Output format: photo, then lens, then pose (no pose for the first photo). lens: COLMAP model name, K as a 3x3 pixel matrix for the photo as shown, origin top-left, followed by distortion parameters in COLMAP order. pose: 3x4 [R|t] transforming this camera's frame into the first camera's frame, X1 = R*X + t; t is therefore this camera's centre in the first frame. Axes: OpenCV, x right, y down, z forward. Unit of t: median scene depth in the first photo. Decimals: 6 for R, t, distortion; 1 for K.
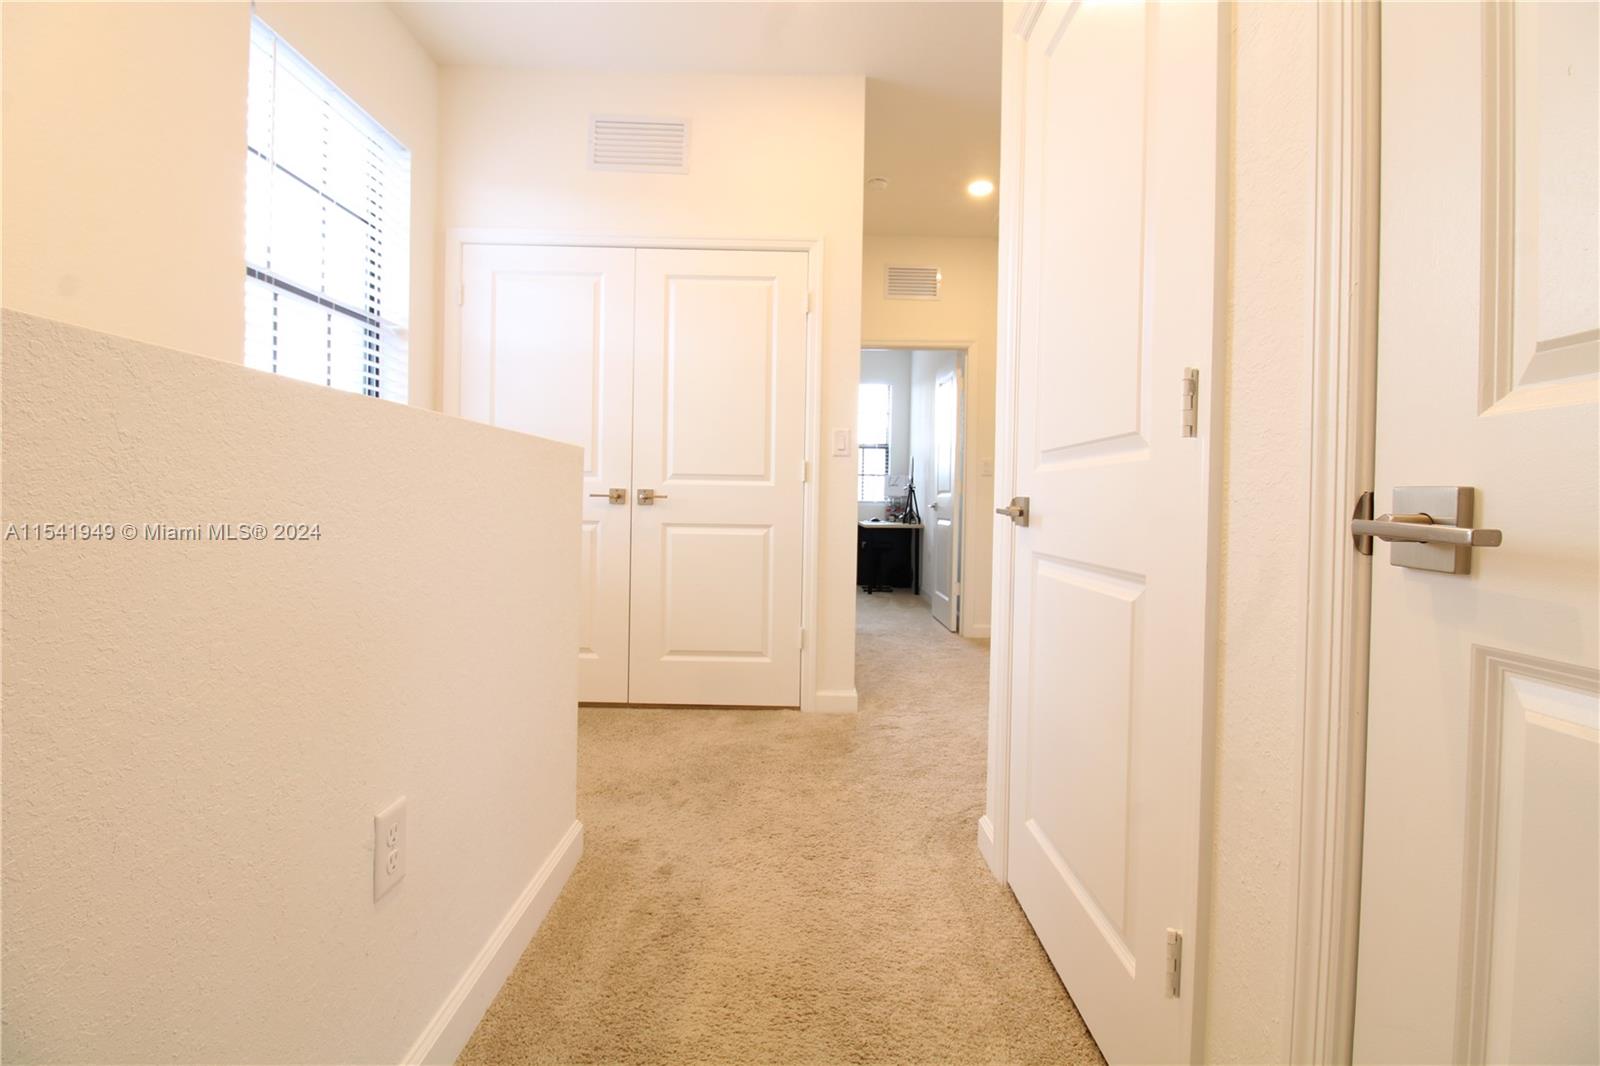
lens RADIAL K [[737.4, 0, 807.2], [0, 737.4, 514.4], [0, 0, 1]] dist [0.002852, -0.014355]
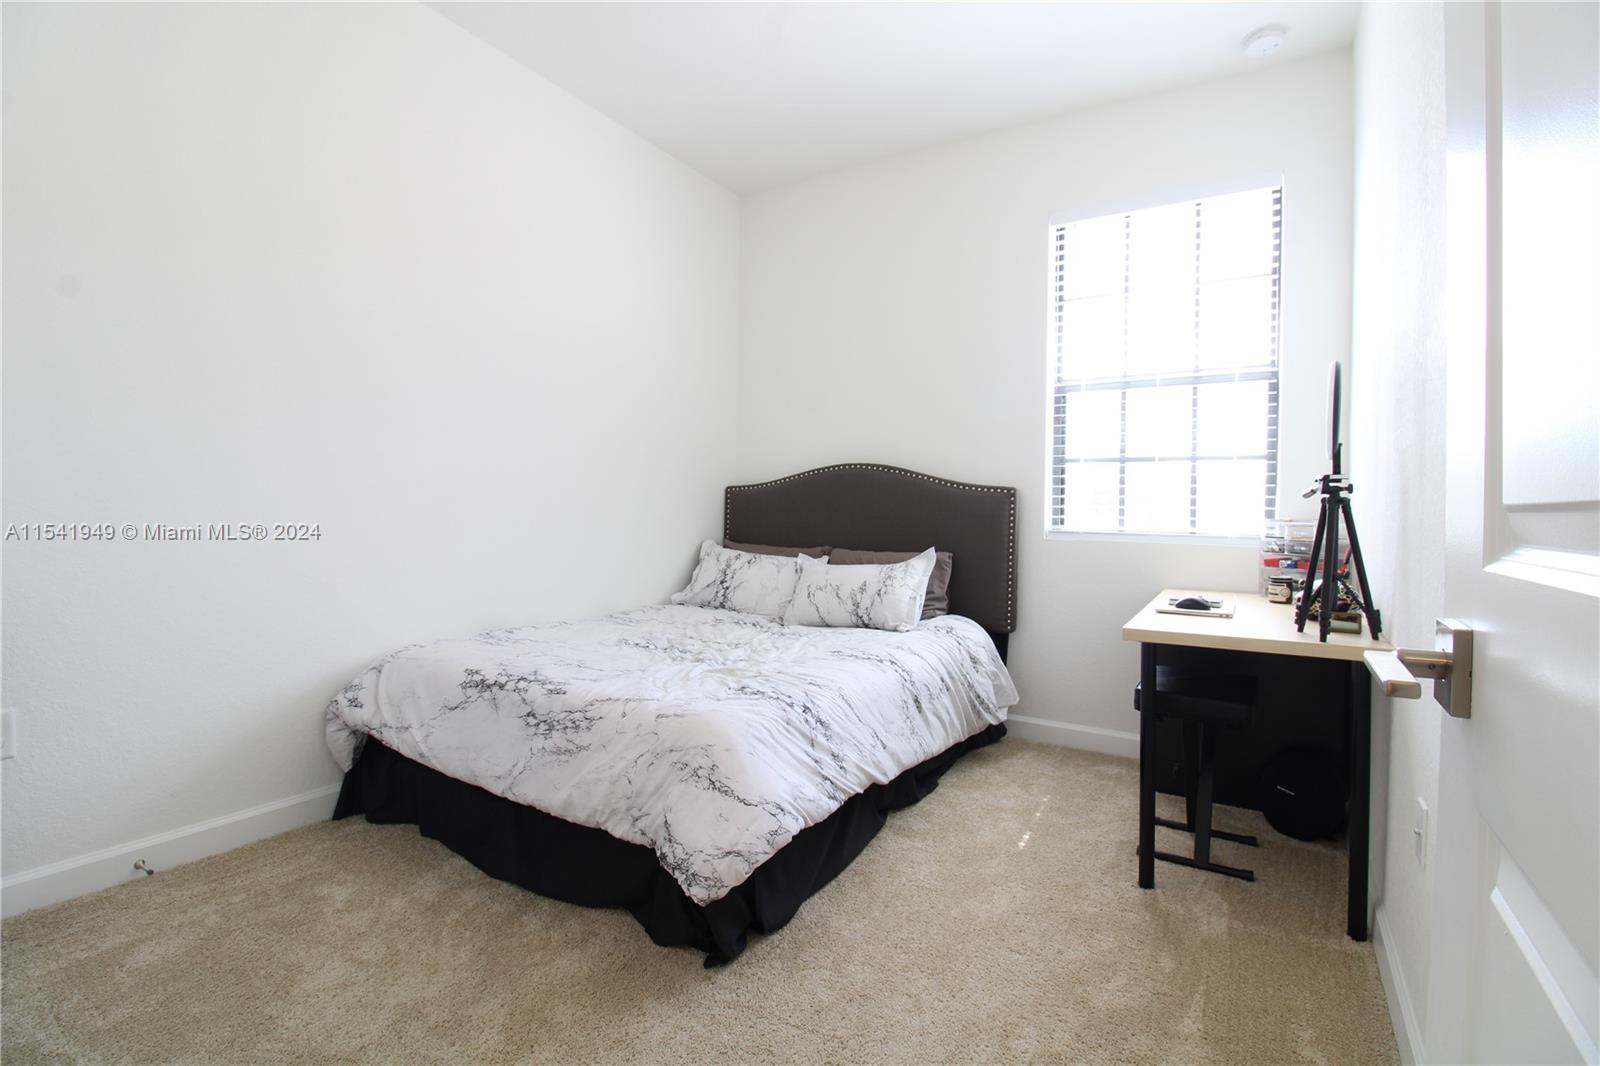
lens RADIAL K [[737.4, 0, 807.2], [0, 737.4, 514.4], [0, 0, 1]] dist [0.002852, -0.014355]
pose [[0.847709, -0.002907, -0.530454, 0.155264], [-0.007076, 0.999834, -0.016788, -0.028930], [0.530415, 0.017985, 0.847547, 0.882796]]
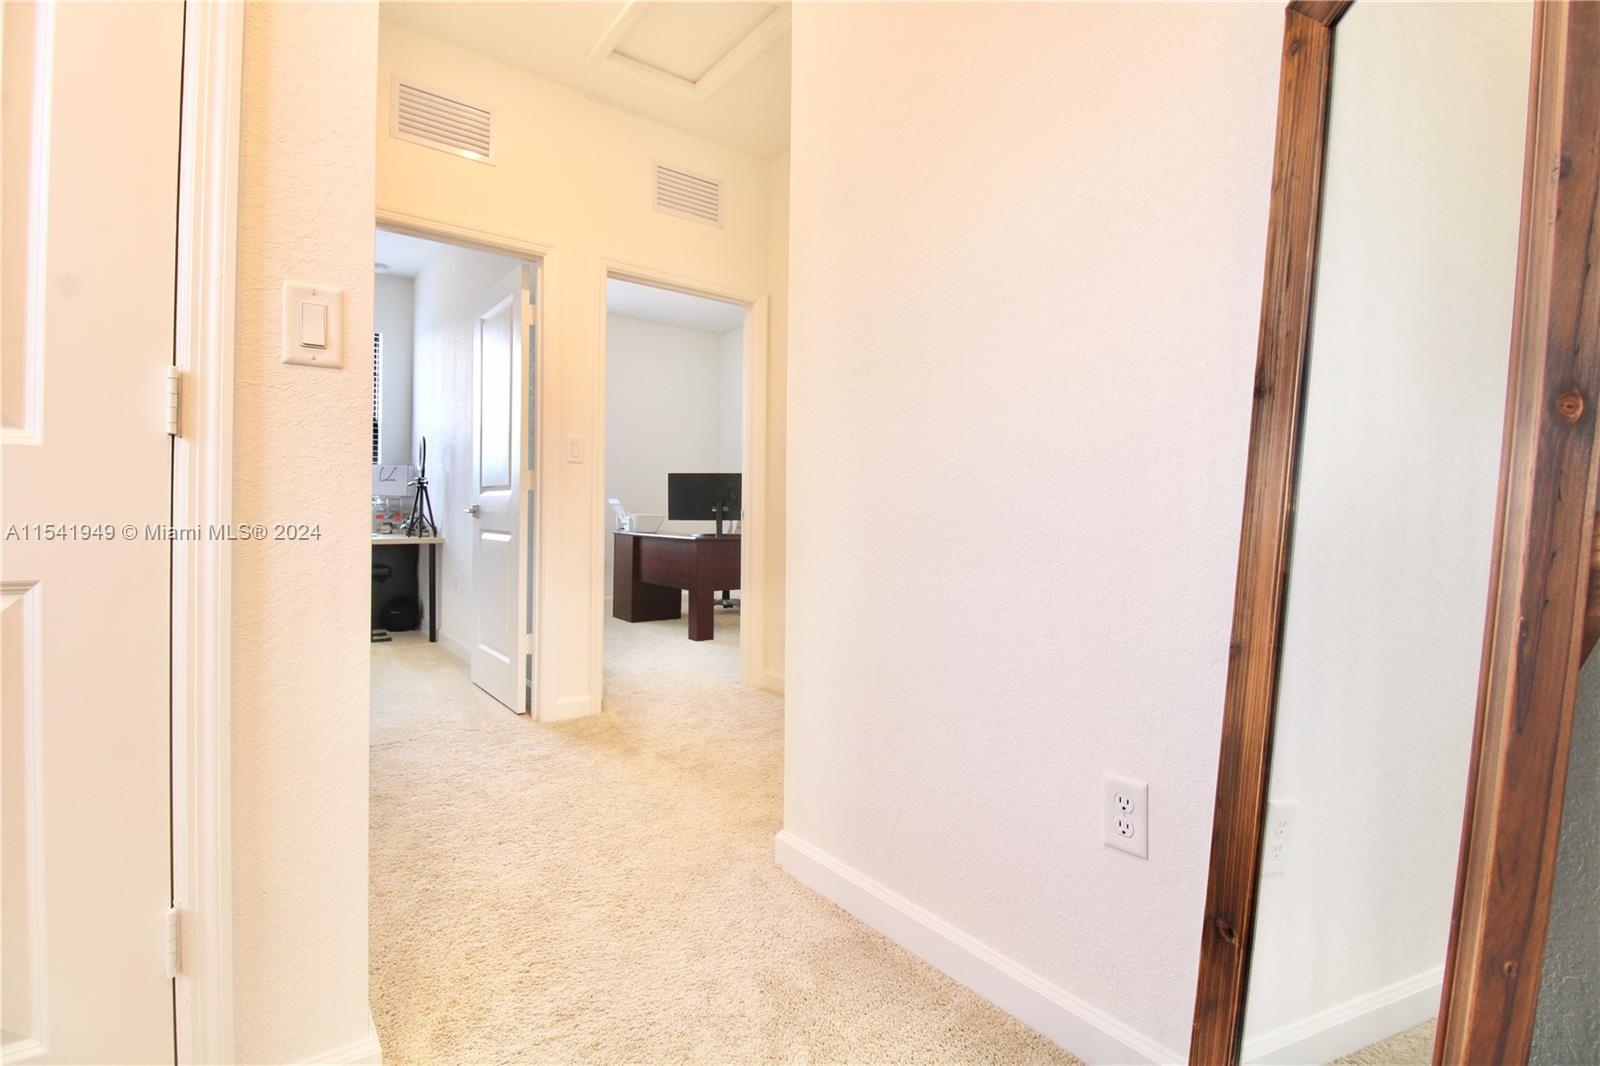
lens RADIAL K [[737.4, 0, 807.2], [0, 737.4, 514.4], [0, 0, 1]] dist [0.002852, -0.014355]
pose [[0.790549, -0.009286, 0.612329, 0.009669], [0.012016, 0.999928, -0.000350, -0.004279], [-0.612281, 0.007634, 0.790603, 0.322941]]
